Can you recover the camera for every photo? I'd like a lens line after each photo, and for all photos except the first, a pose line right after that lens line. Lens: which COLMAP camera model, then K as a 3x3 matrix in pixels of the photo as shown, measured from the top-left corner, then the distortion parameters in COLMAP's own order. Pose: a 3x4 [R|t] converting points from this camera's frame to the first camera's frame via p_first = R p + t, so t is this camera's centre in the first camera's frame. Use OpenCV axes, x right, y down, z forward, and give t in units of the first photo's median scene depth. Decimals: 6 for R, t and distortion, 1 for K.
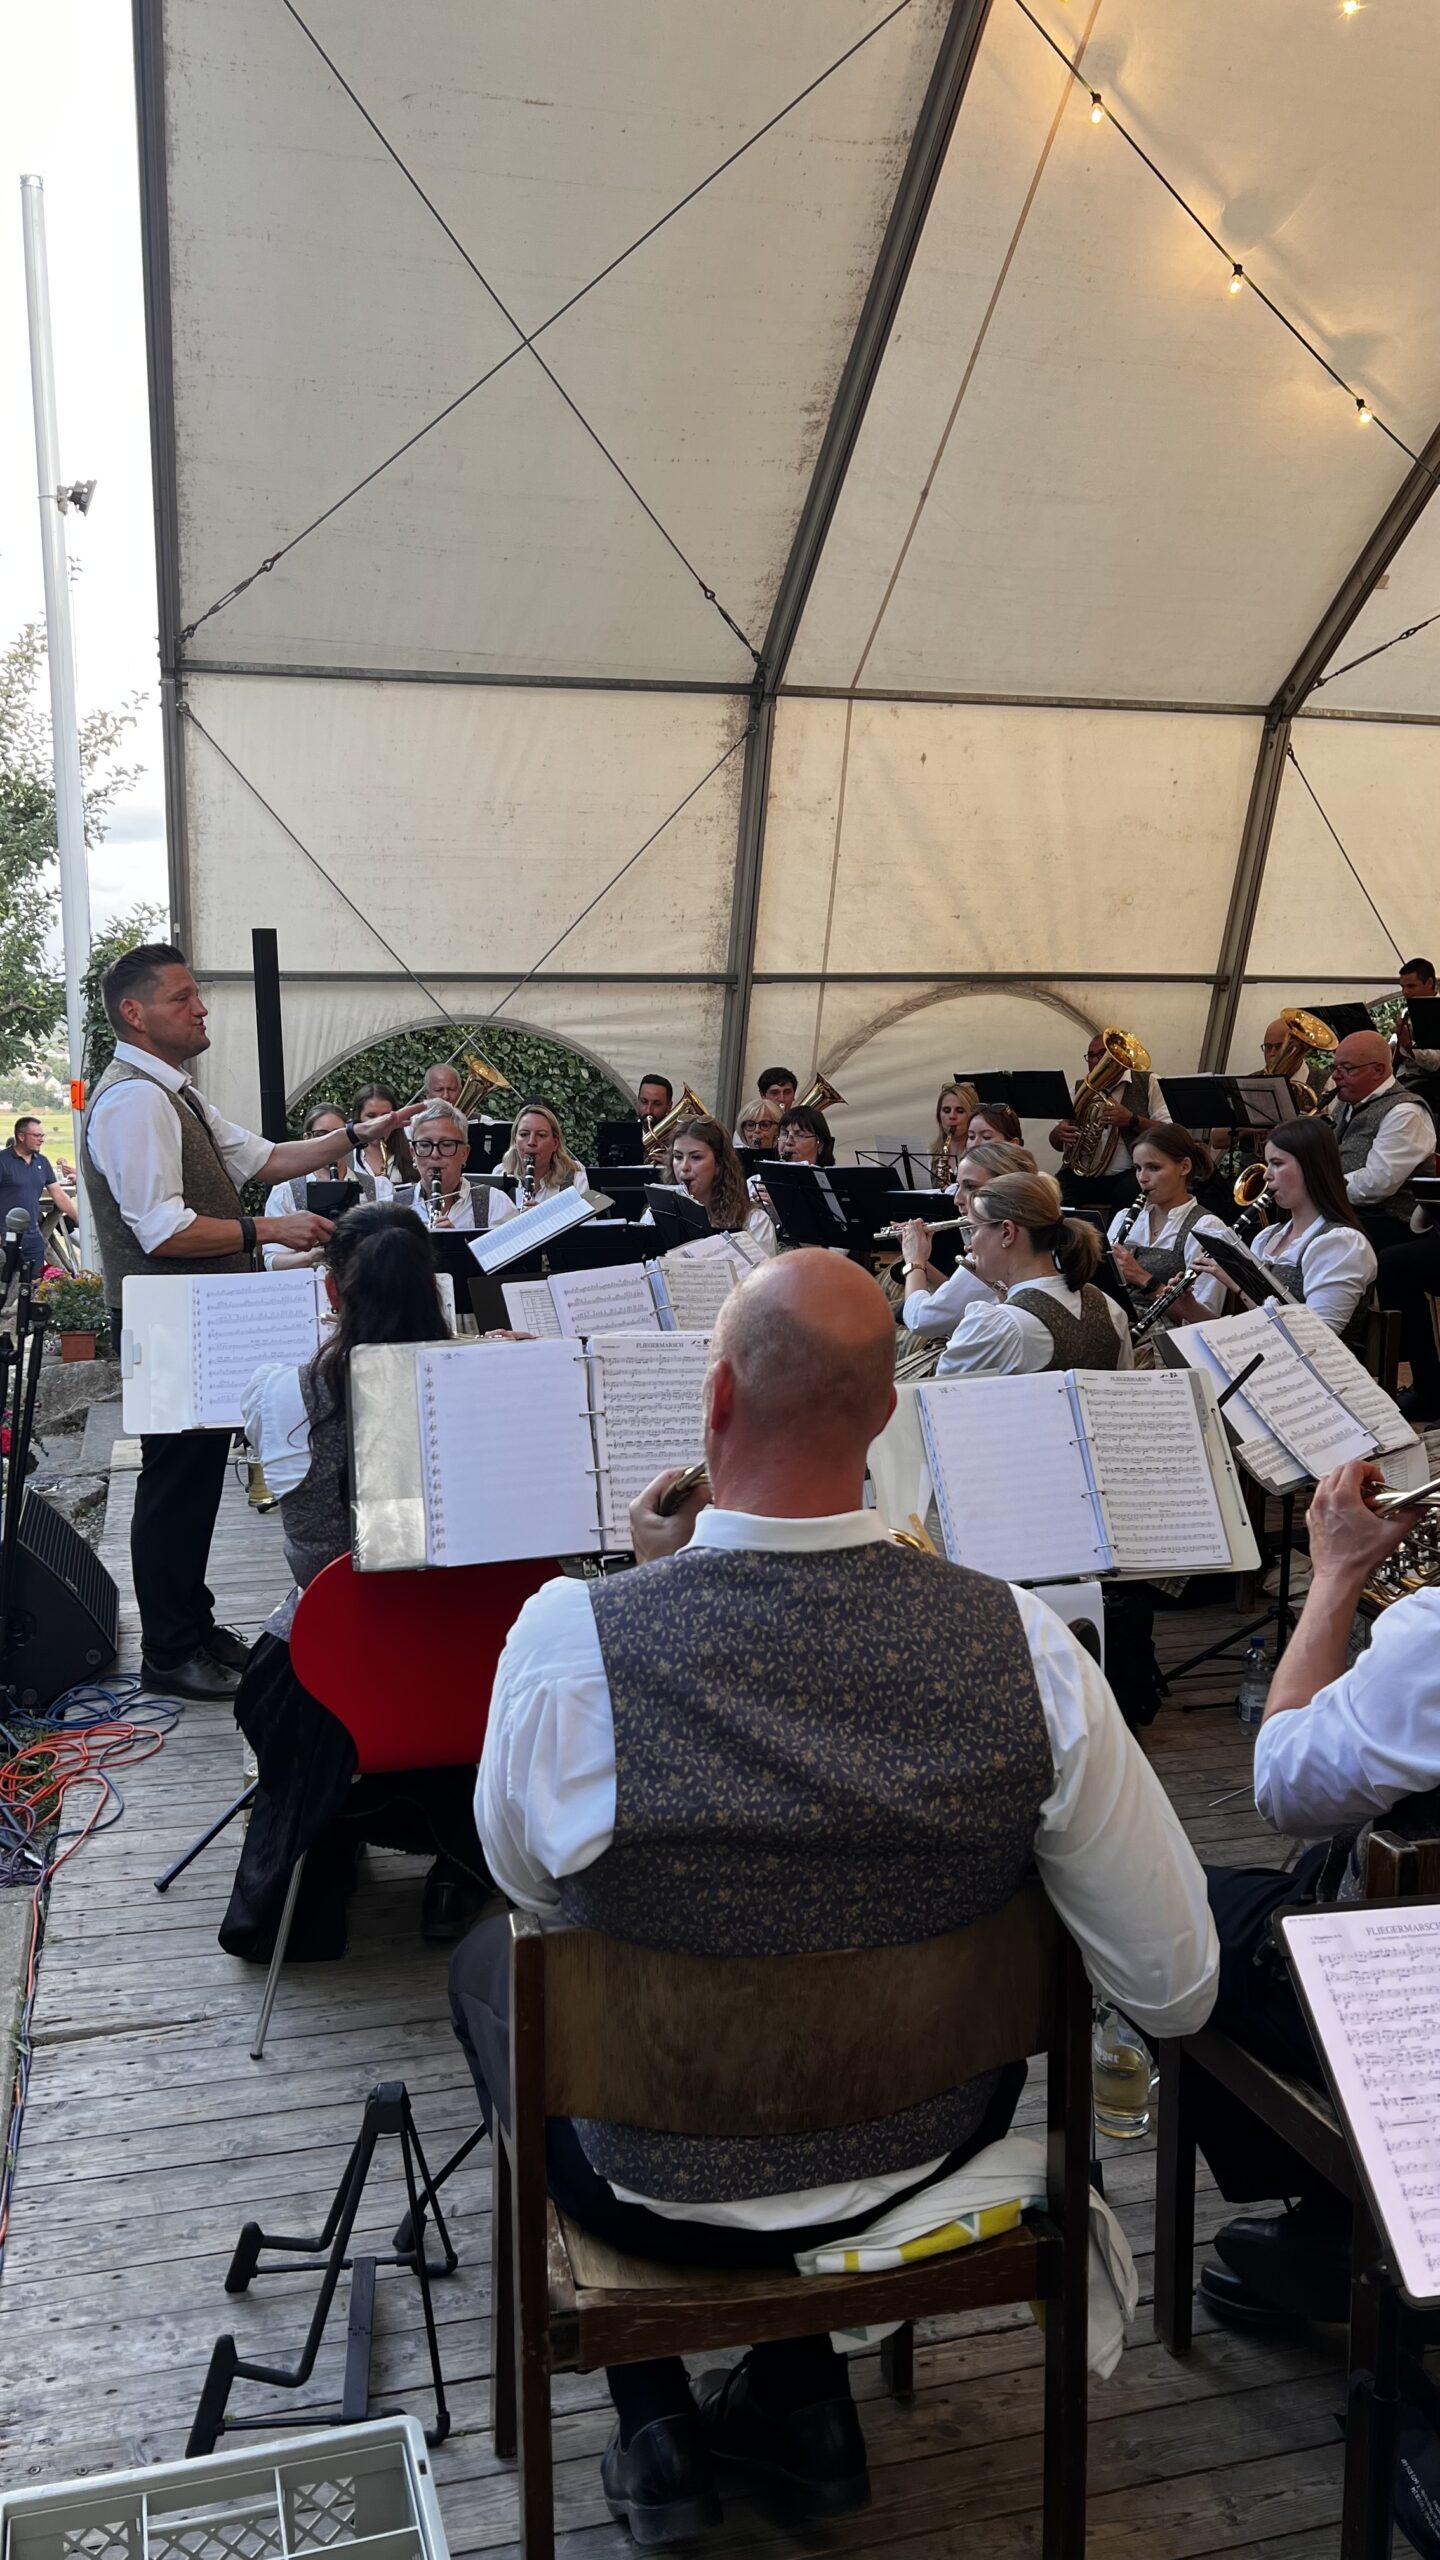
lens RADIAL K [[1915.8, 0, 677.8], [0, 1915.8, 1322.6], [0, 0, 1]] dist [0.007923, -0.033017]
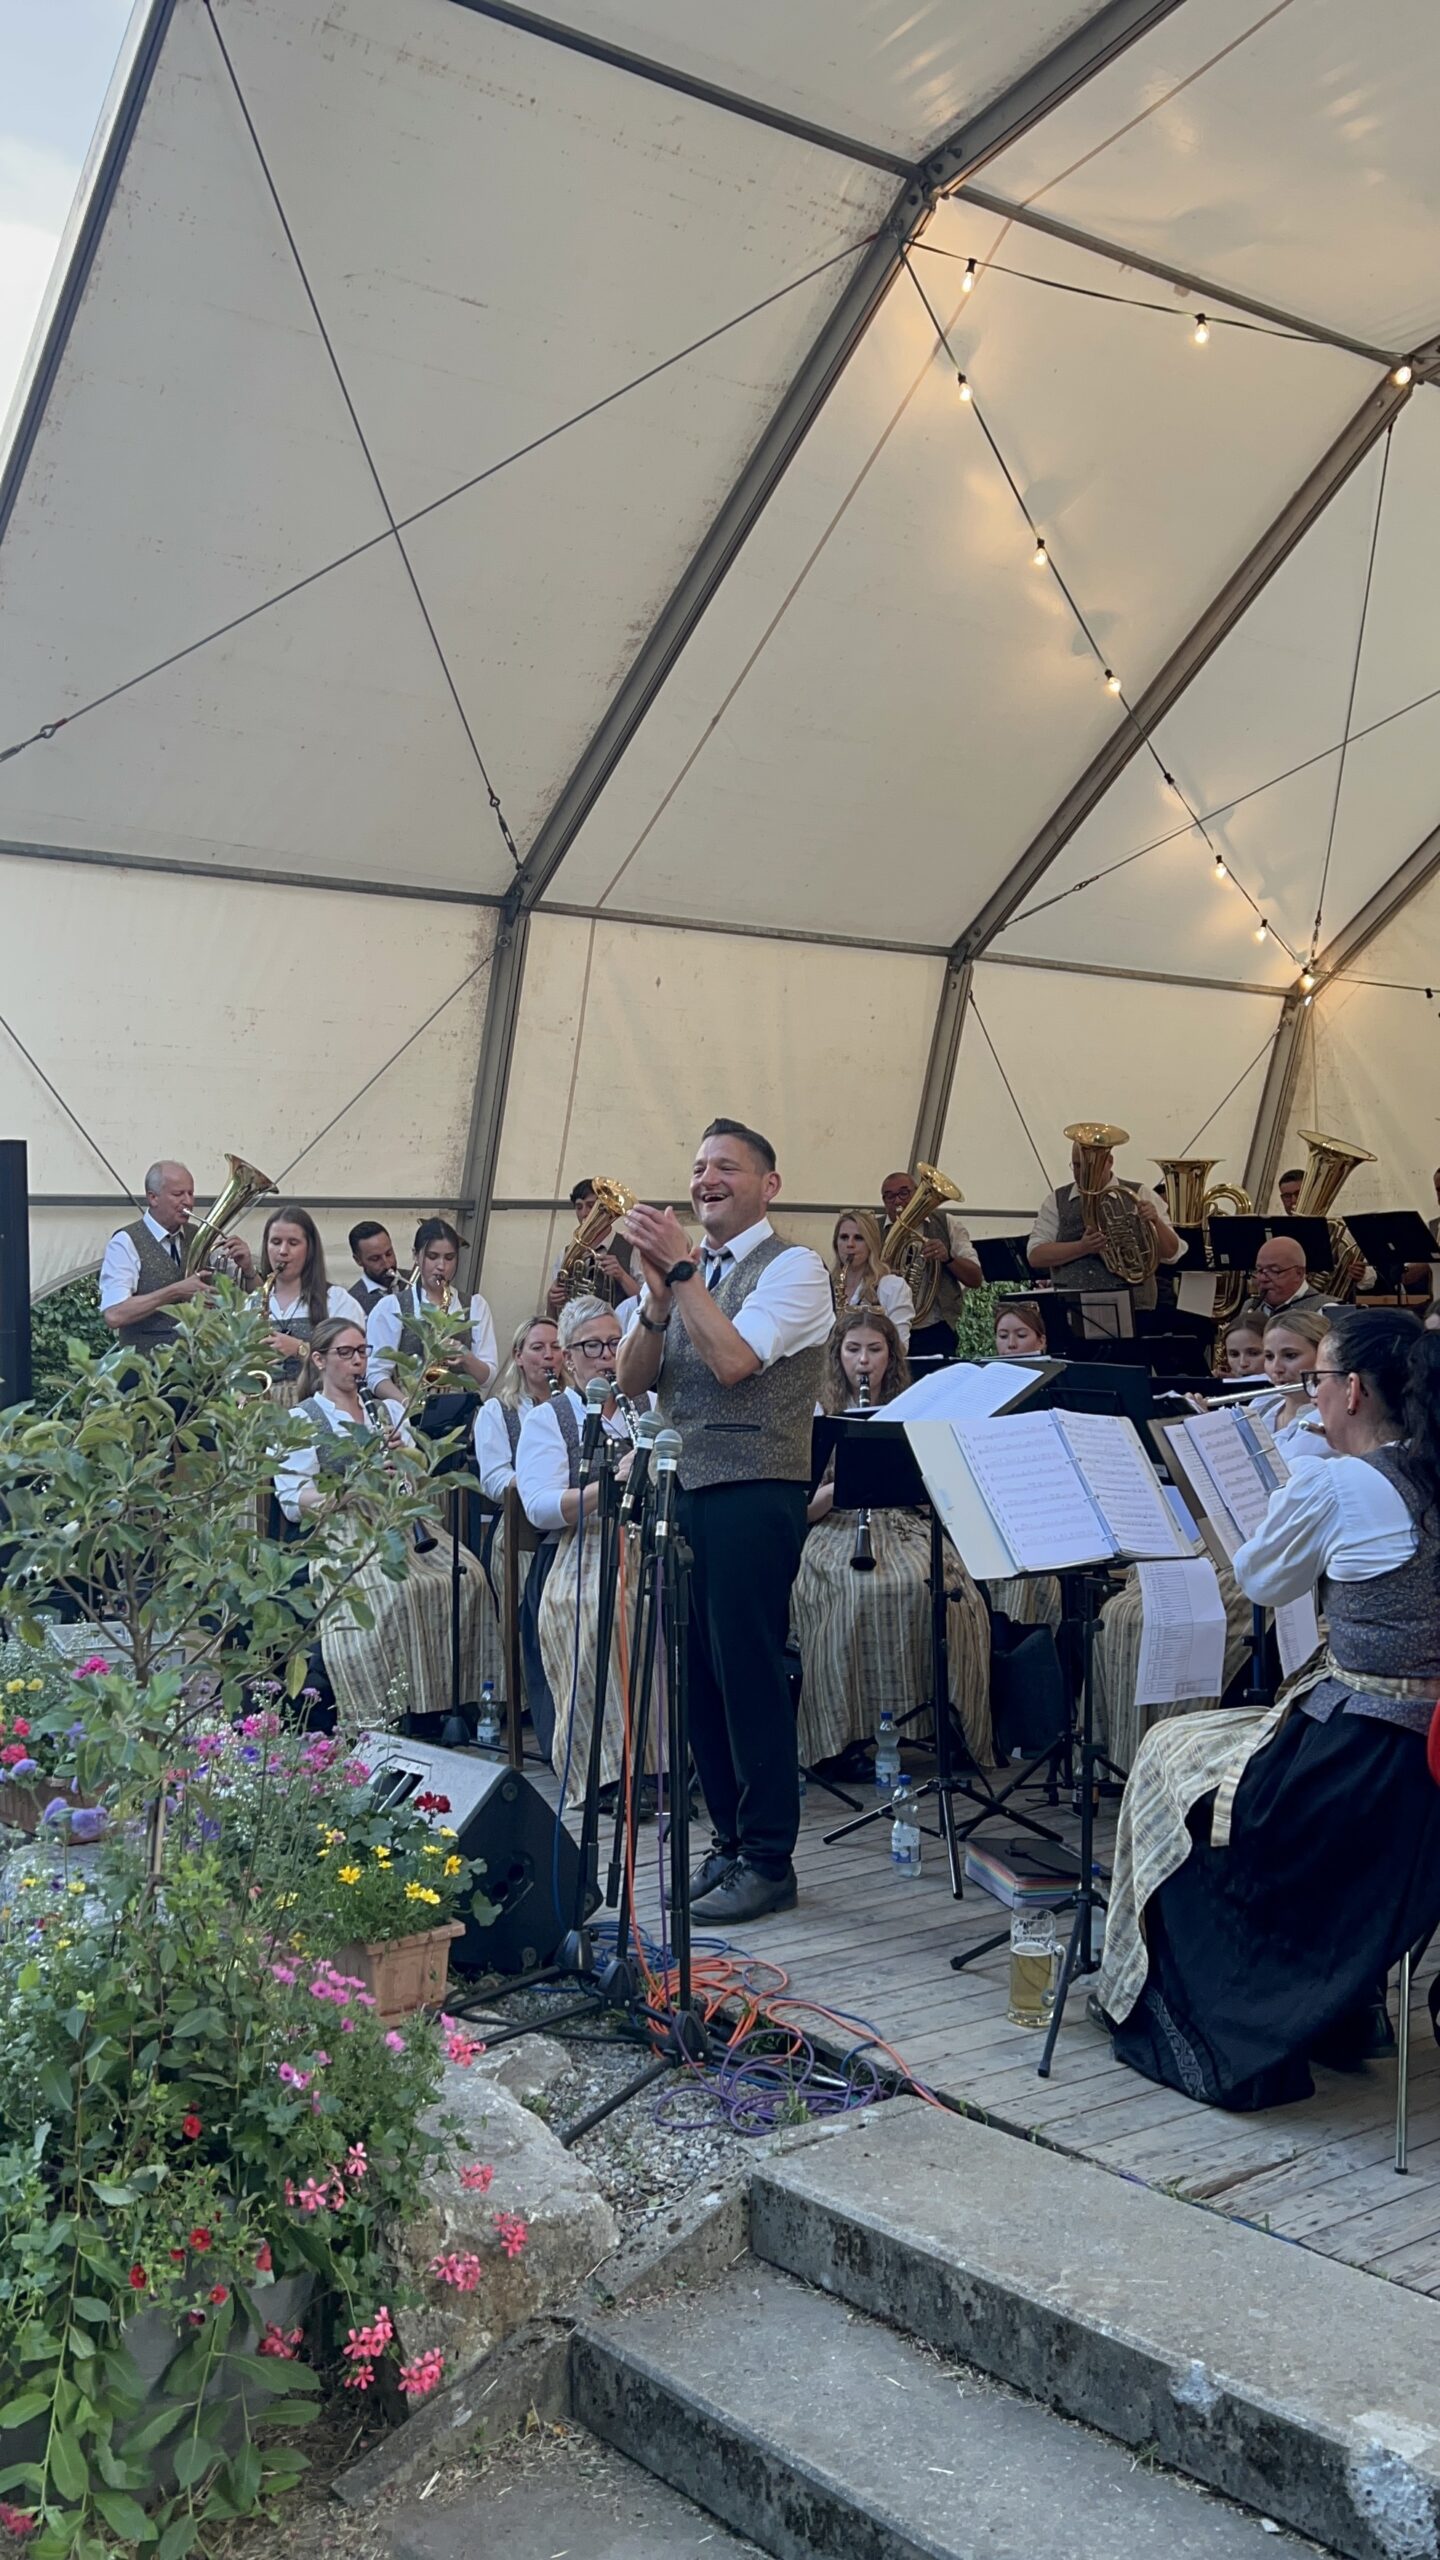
lens RADIAL K [[2151.3, 0, 701.9], [0, 2151.3, 1346.0], [0, 0, 1]] dist [-0.006496, -0.060593]
pose [[0.927472, -0.020141, 0.373349, -0.268623], [0.069798, 0.990321, -0.119966, 0.020154], [-0.367319, 0.137324, 0.919902, 0.018928]]
